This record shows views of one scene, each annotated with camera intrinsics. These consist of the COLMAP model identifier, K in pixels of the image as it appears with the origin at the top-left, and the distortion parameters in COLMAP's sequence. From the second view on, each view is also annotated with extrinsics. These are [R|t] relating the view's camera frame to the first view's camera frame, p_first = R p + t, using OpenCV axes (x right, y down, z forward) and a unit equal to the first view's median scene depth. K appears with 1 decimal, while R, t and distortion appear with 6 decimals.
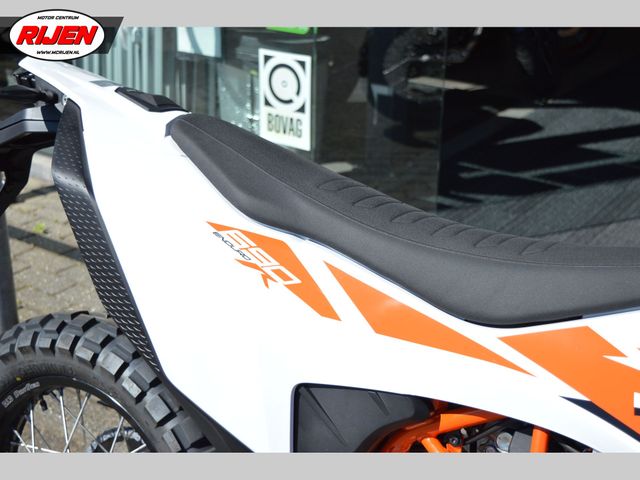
lens RADIAL K [[975.2, 0, 320.0], [0, 975.2, 240.0], [0, 0, 1]] dist [-0.012665, 0.053086]
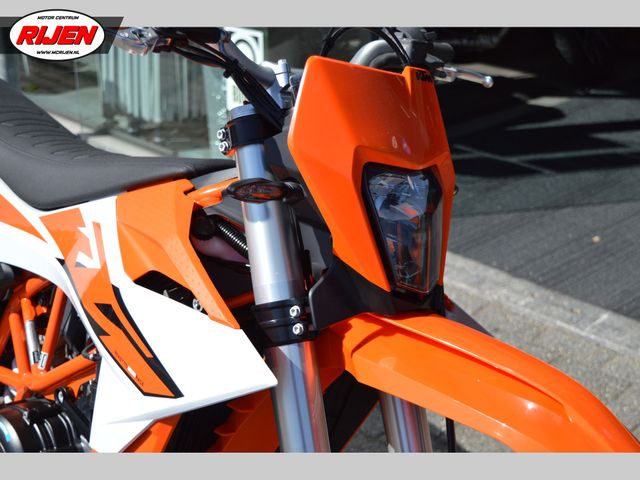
lens RADIAL K [[1041.4, 0, 320.0], [0, 1041.4, 240.0], [0, 0, 1]] dist [0.020998, 0.035097]
pose [[0.978200, 0.063365, -0.197762, 0.231942], [-0.064566, 0.997913, 0.000377, 0.028805], [0.197373, 0.012400, 0.980250, -0.091756]]
